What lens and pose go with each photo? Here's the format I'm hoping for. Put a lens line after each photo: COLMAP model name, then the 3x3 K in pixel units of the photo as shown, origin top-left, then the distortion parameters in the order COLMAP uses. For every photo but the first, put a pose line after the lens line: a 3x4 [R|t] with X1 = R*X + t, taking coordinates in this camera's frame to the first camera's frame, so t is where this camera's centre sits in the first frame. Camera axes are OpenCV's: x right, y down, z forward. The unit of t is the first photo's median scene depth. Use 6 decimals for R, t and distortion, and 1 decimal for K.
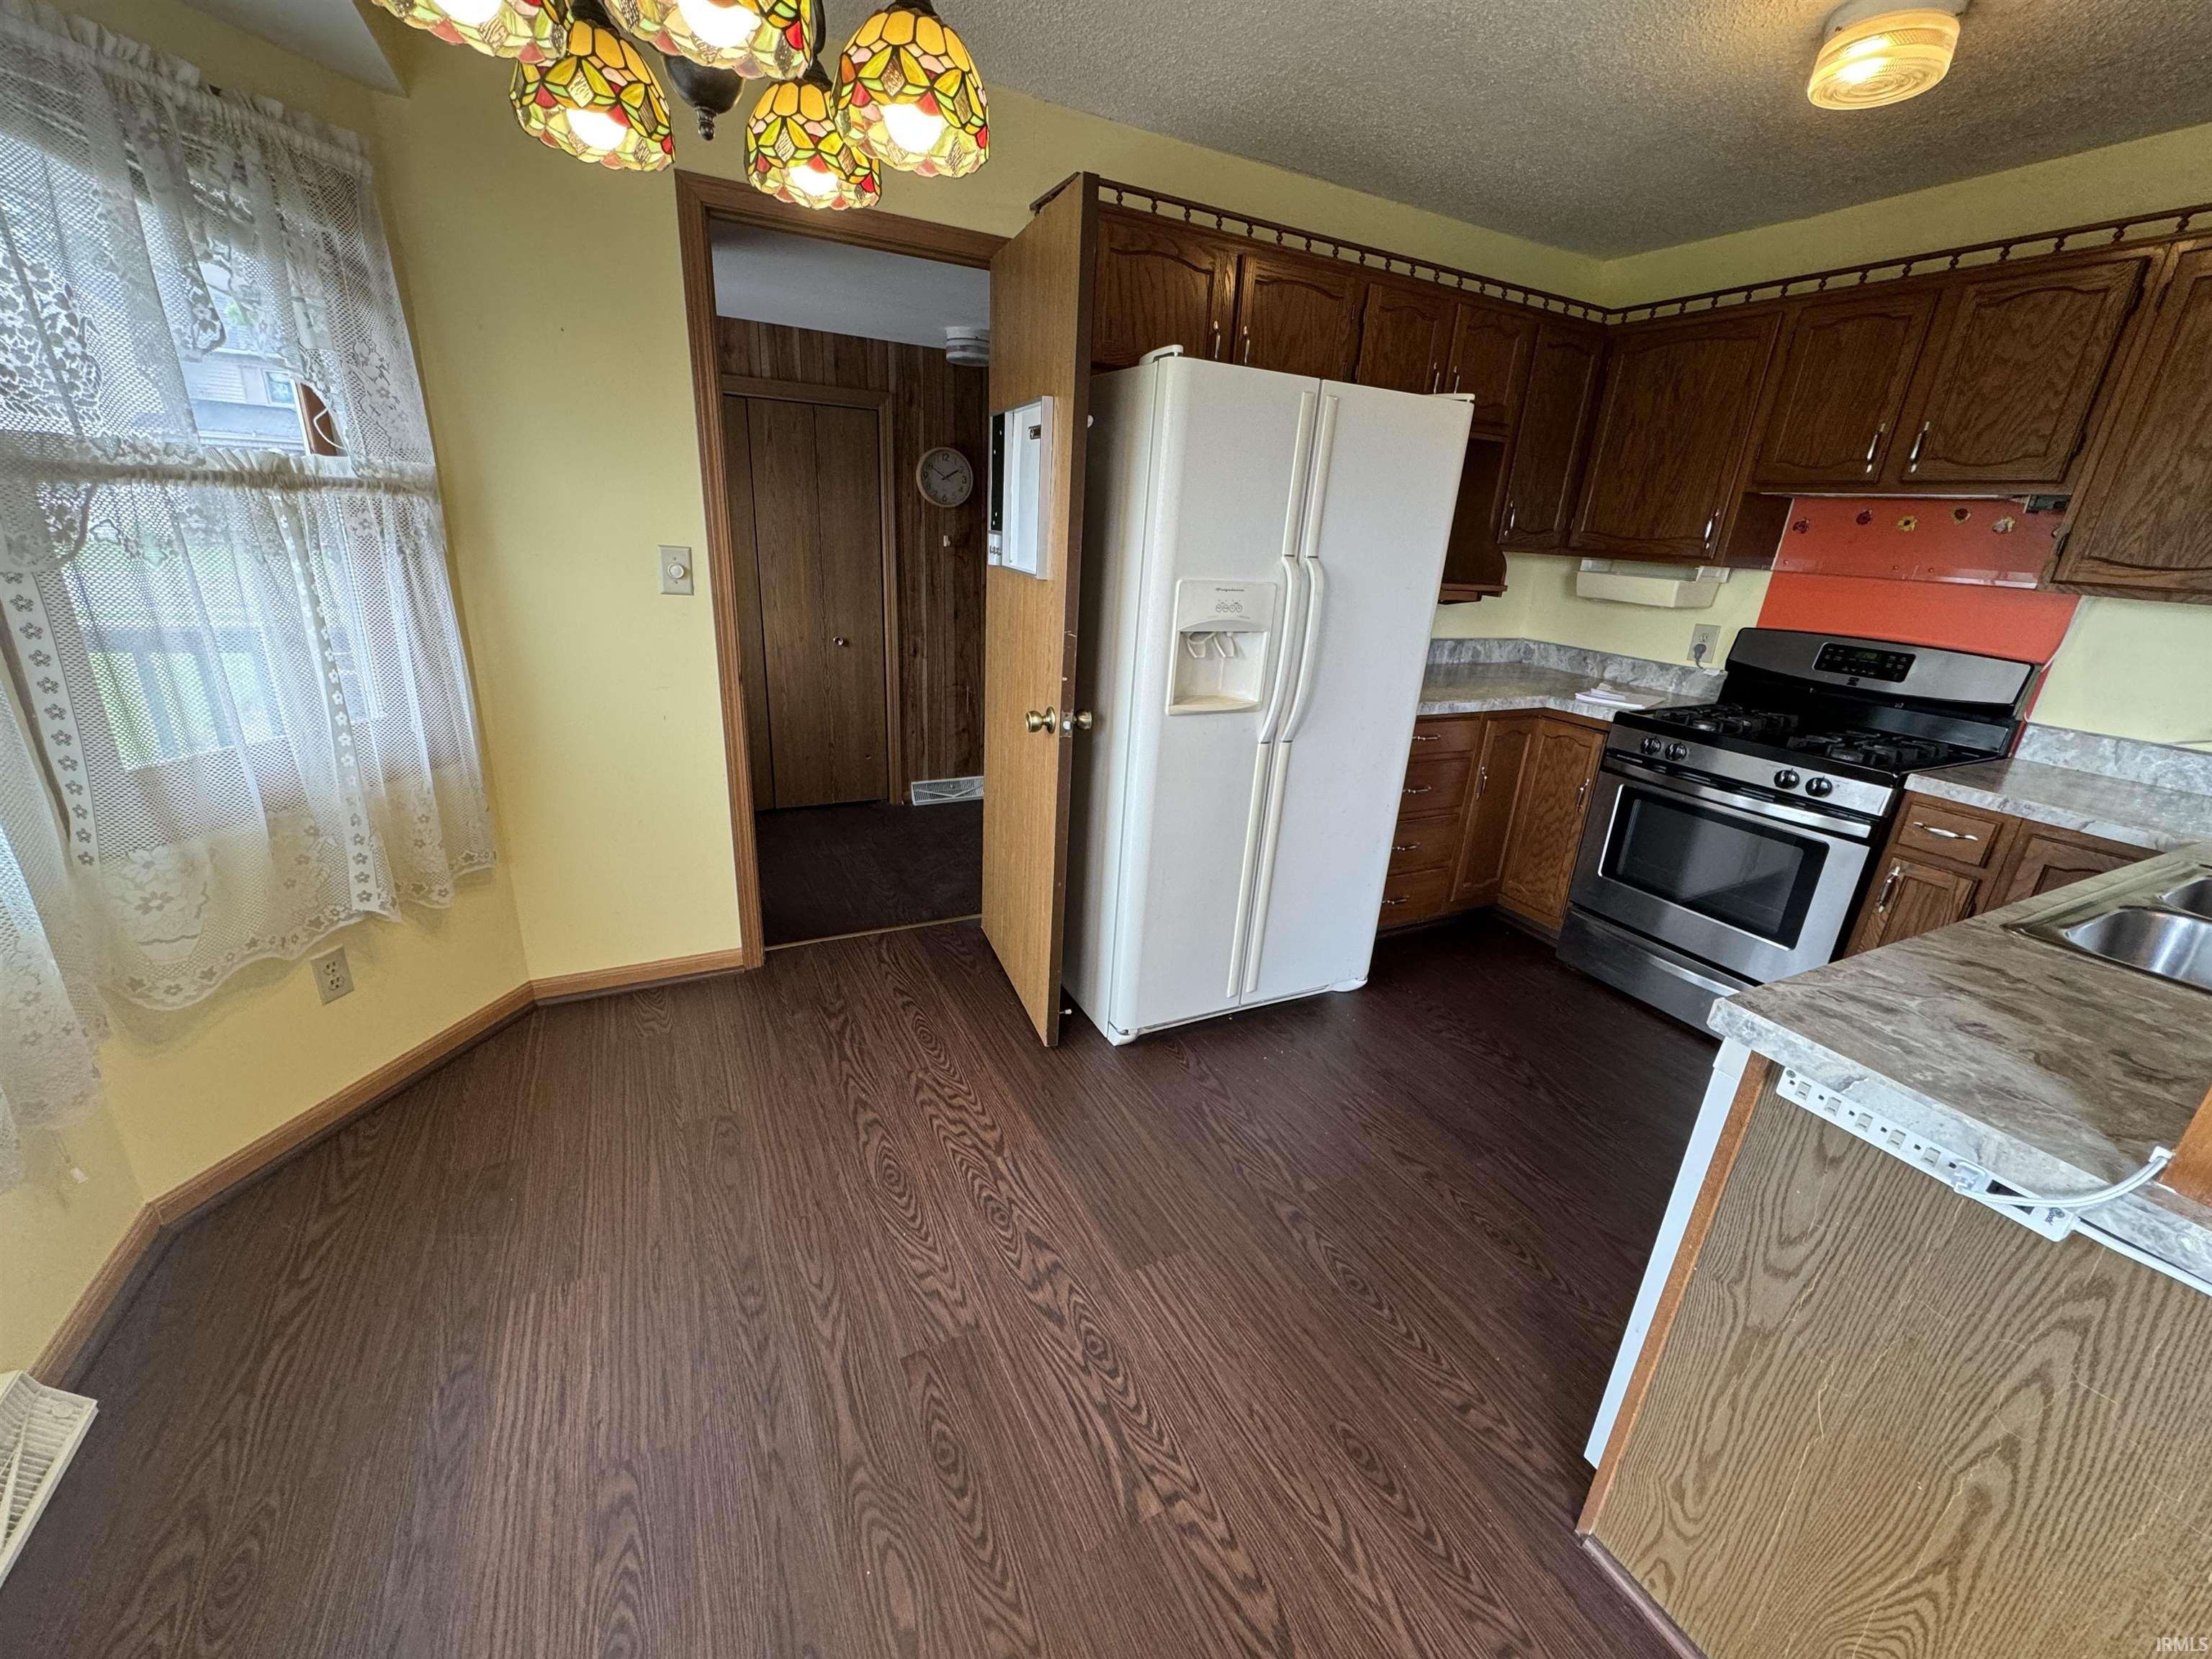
lens RADIAL K [[879.2, 0, 1106.7], [0, 879.2, 820.7], [0, 0, 1]] dist [-0.000763, 0.000084]
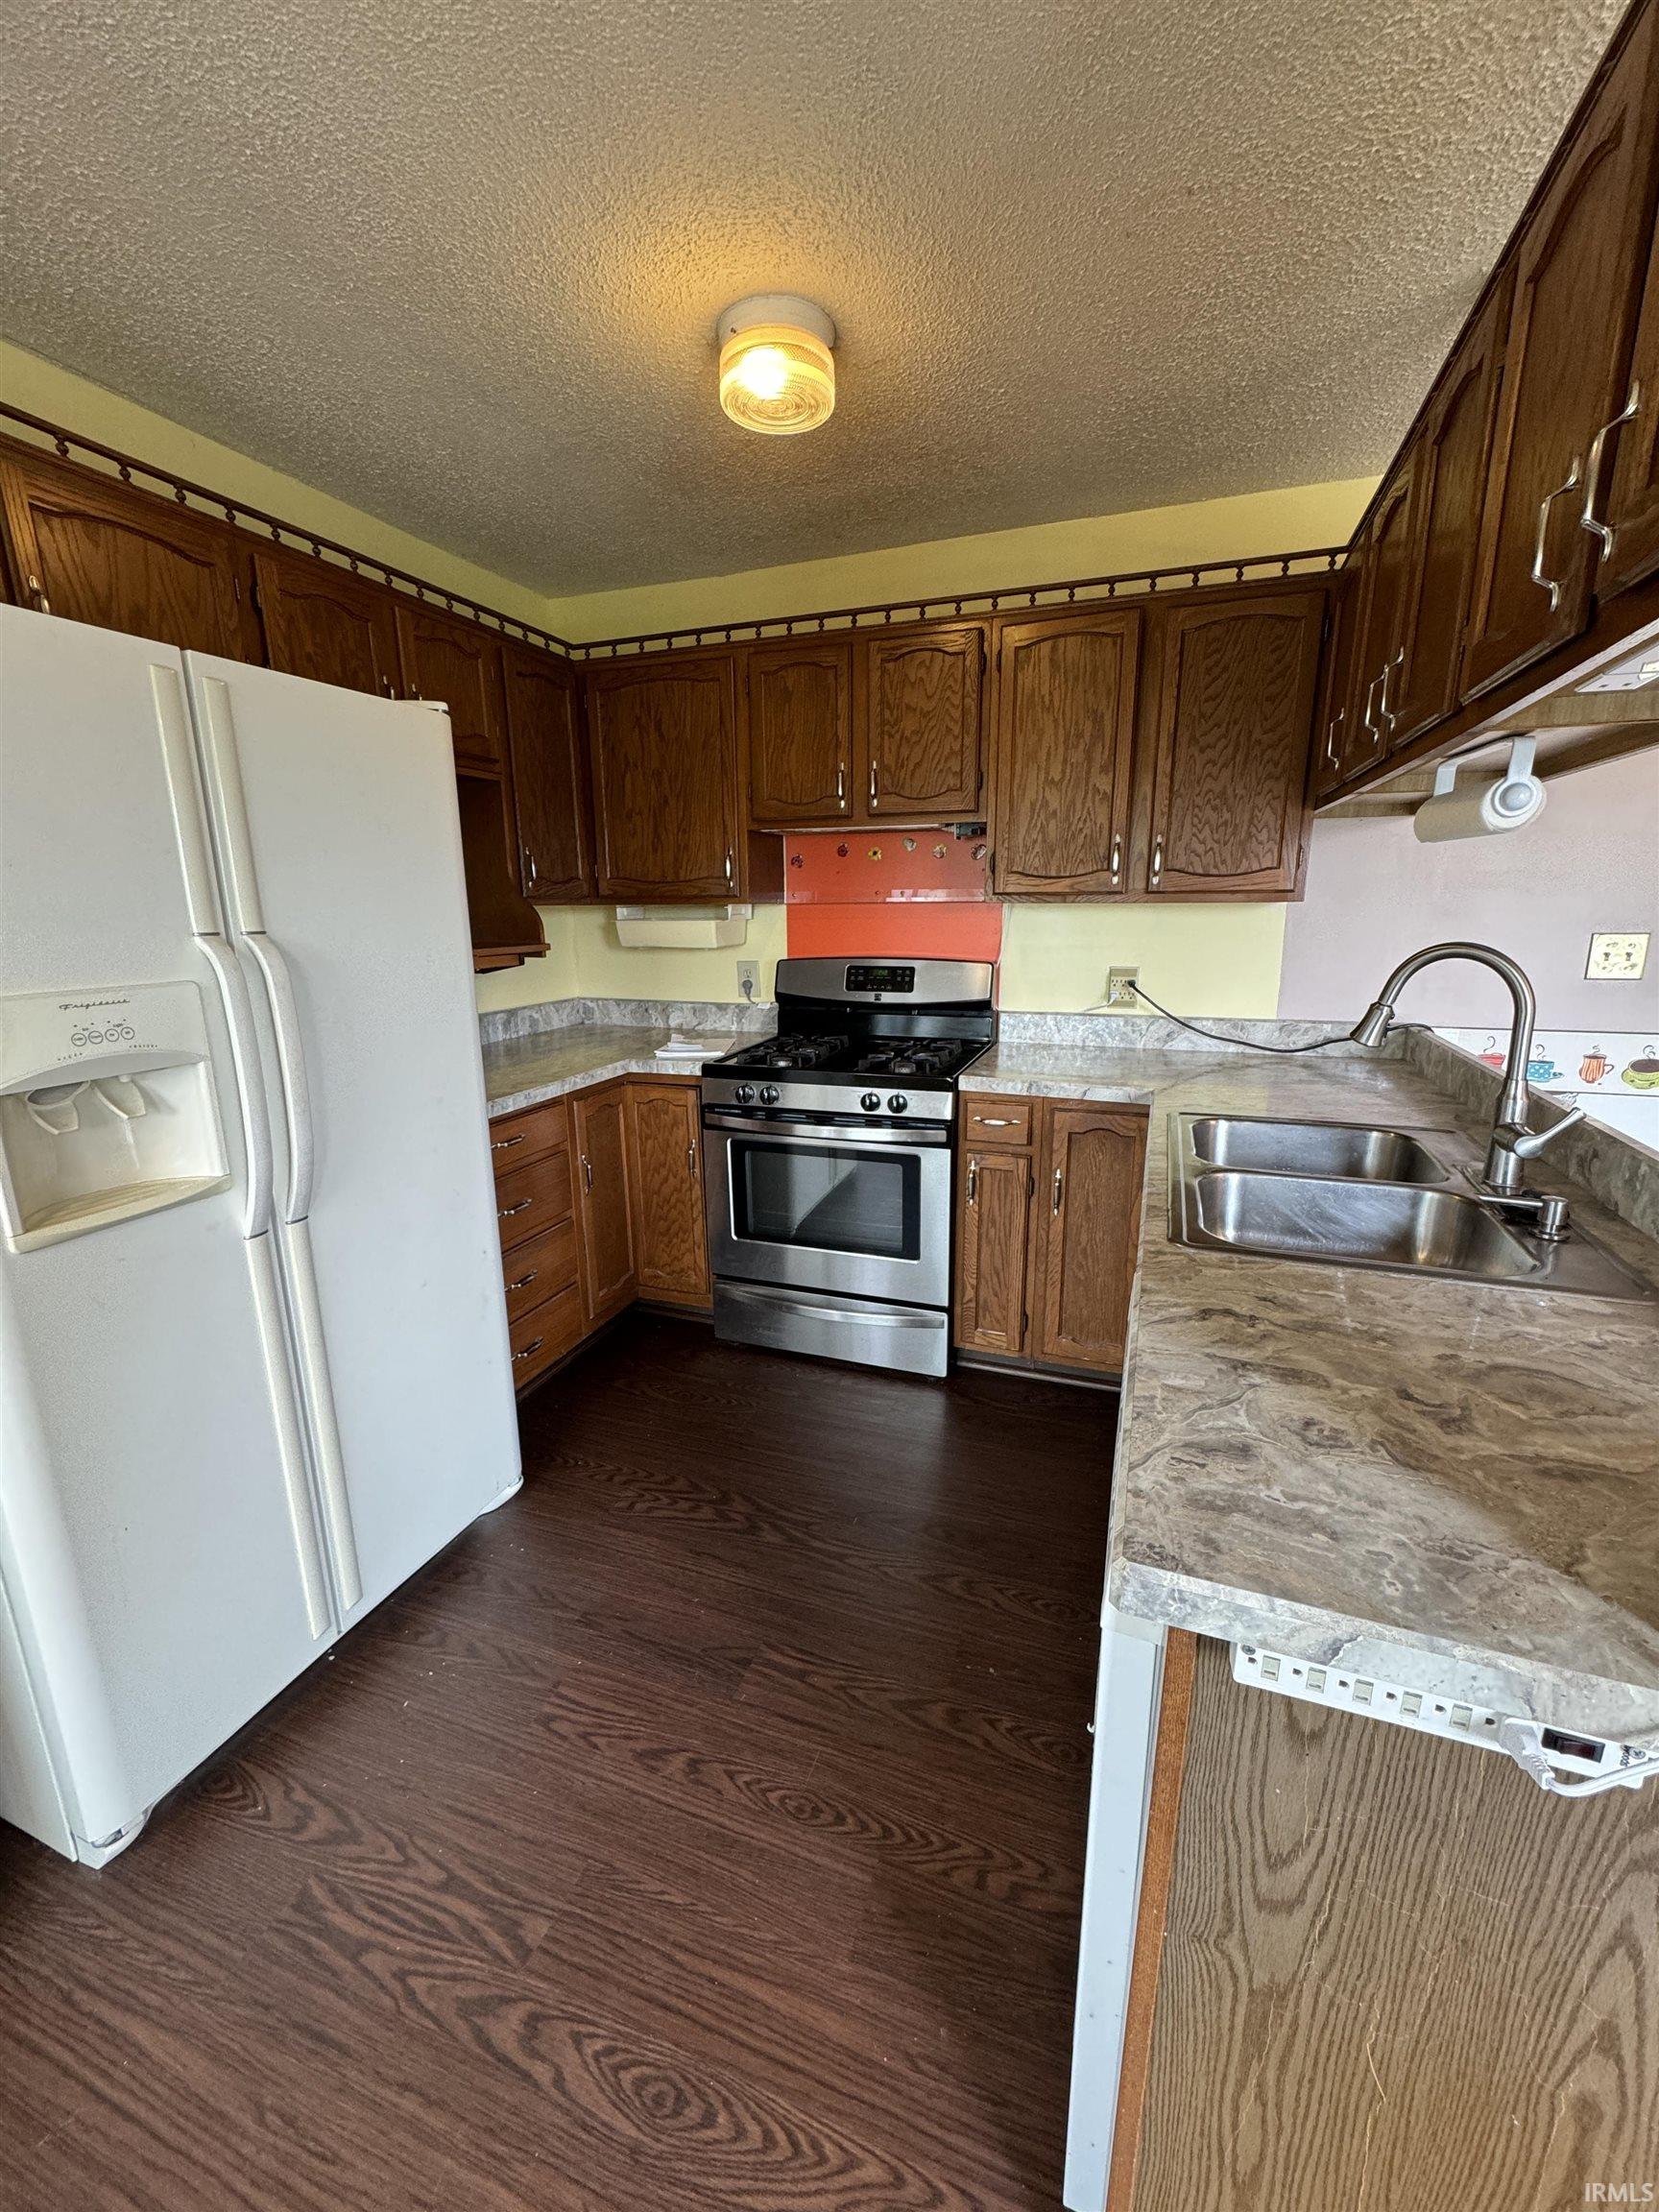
lens RADIAL K [[879.2, 0, 838.1], [0, 879.2, 1107.1], [0, 0, 1]] dist [-0.000763, 0.000084]
pose [[0.730403, -0.221645, 0.646054, 0.101225], [0.272263, 0.961966, 0.022217, -0.078722], [-0.626406, 0.159669, 0.762969, 0.271949]]
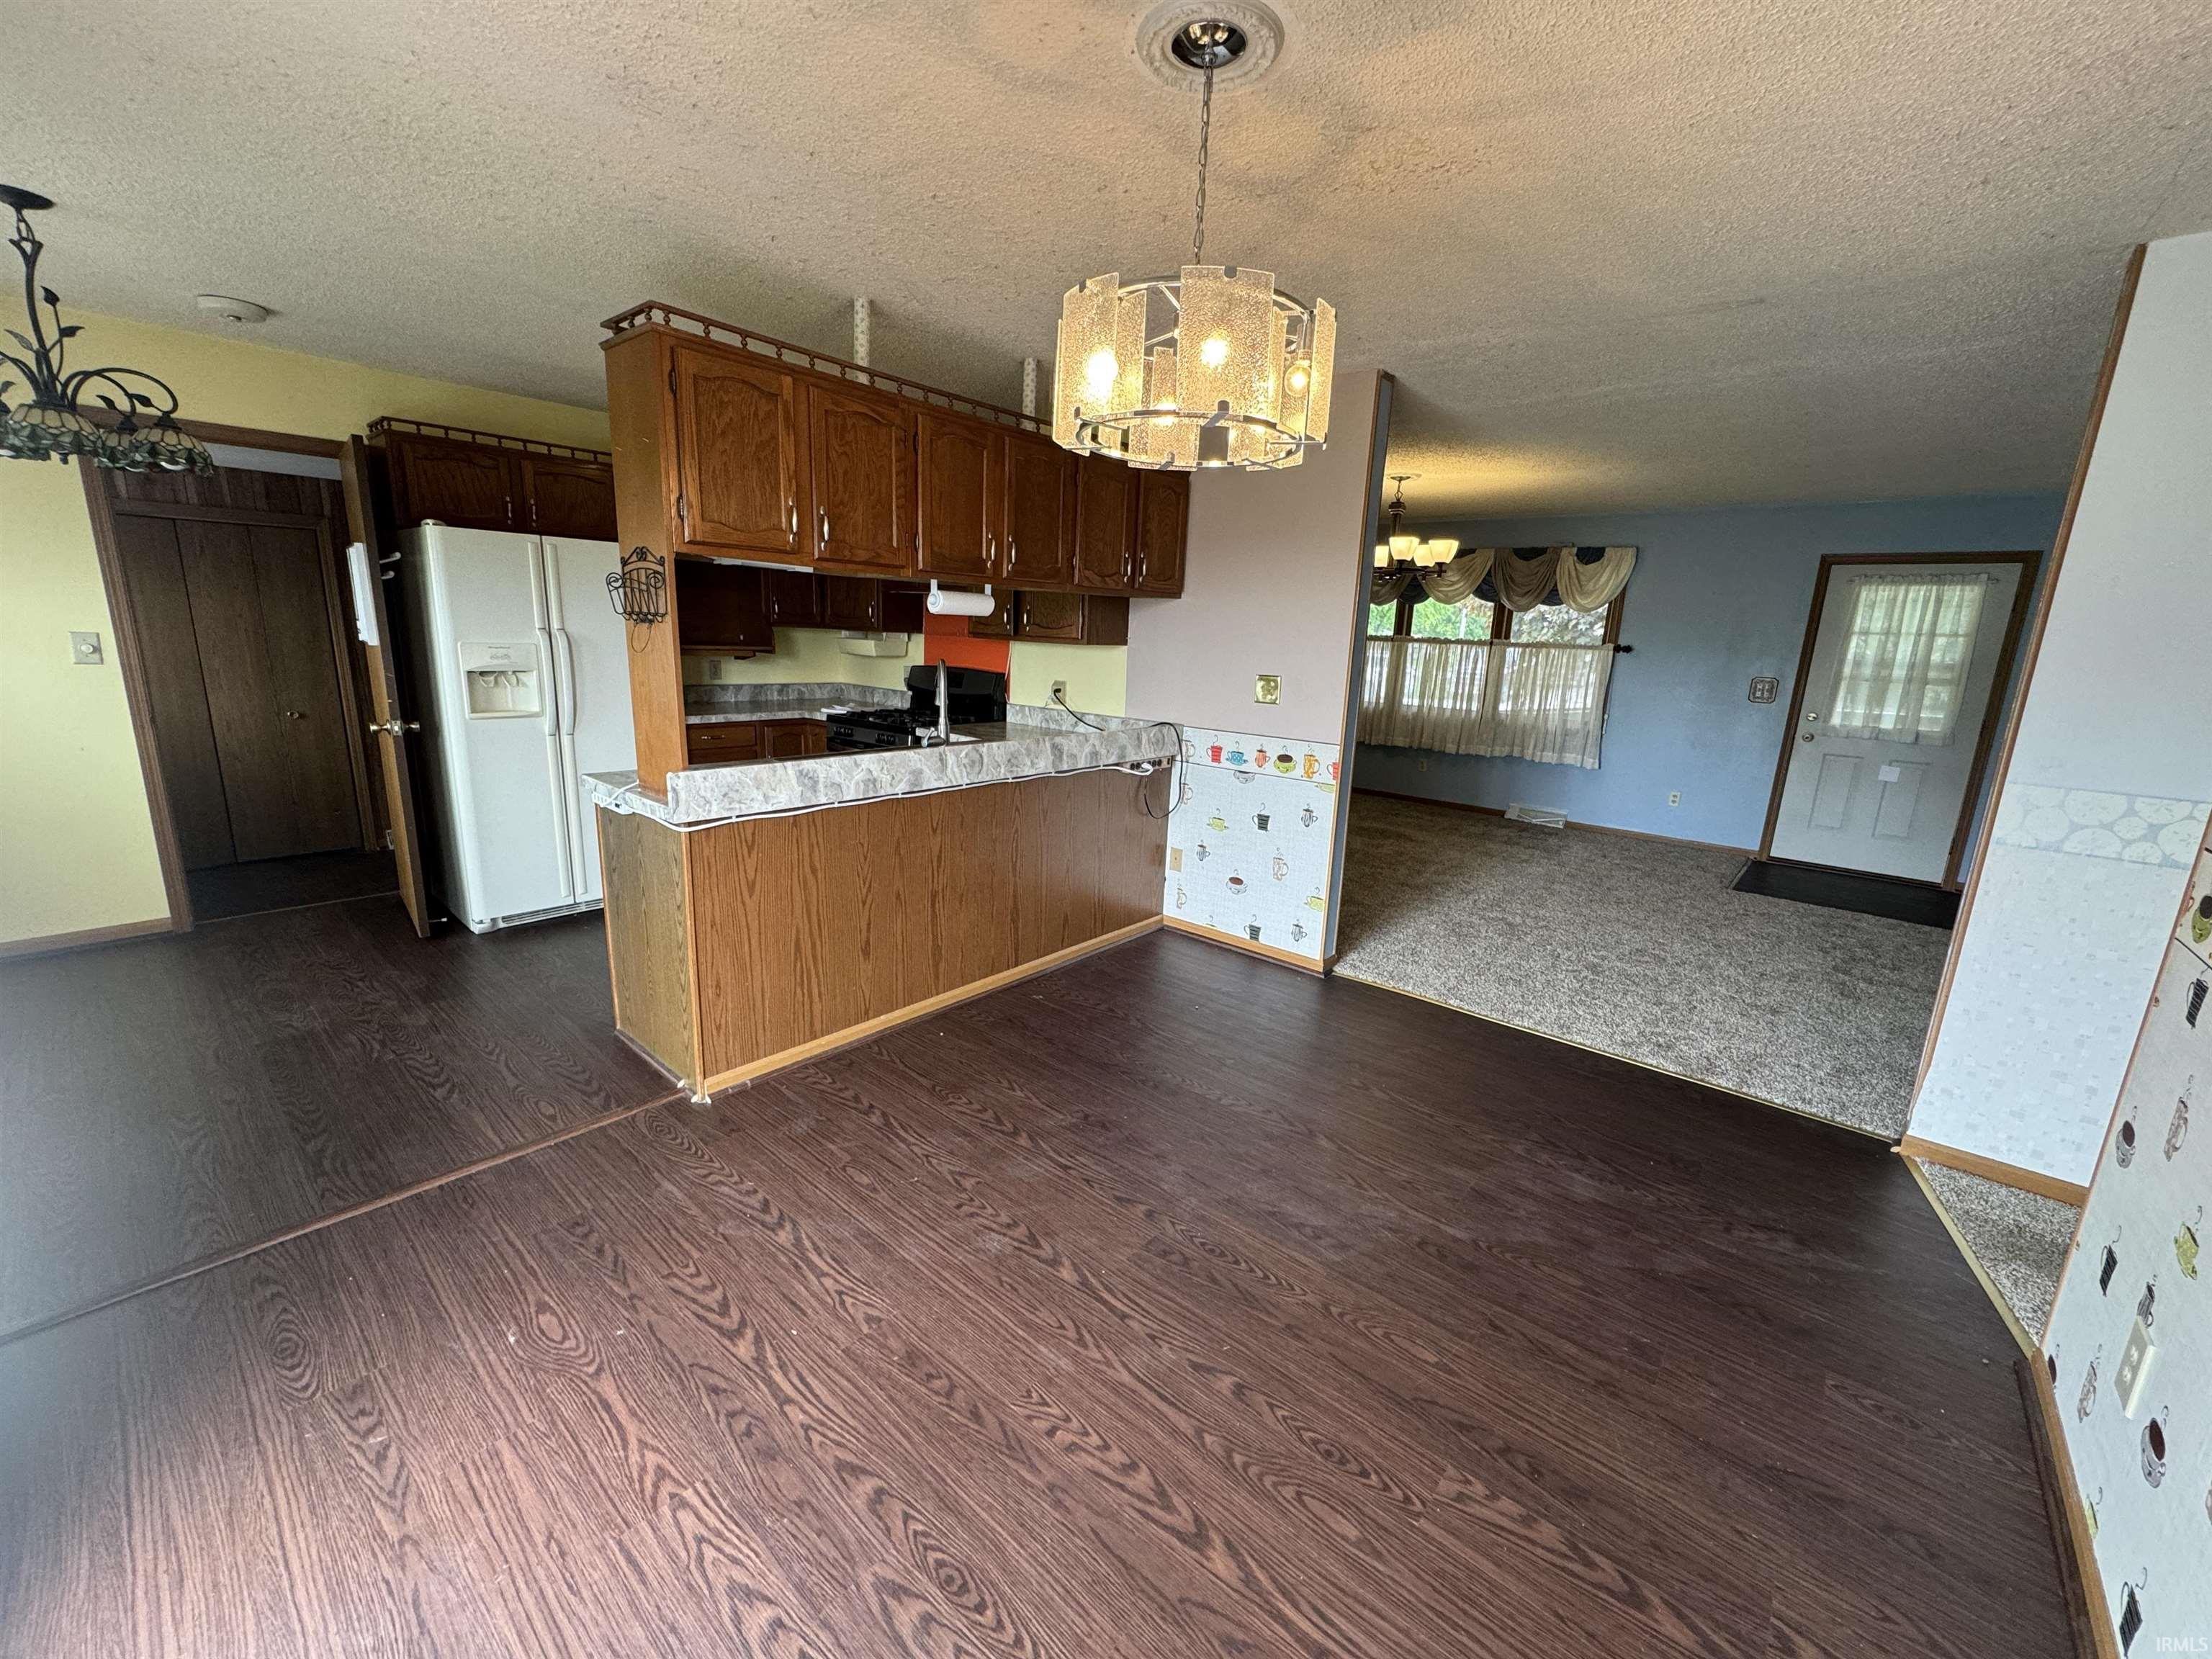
lens RADIAL K [[879.2, 0, 1102.3], [0, 879.2, 821.1], [0, 0, 1]] dist [-0.000763, 0.000084]
pose [[0.927471, -0.100927, 0.360015, 0.550683], [0.135036, 0.988307, -0.070819, 0.348662], [-0.348658, 0.114298, 0.930255, -0.967226]]
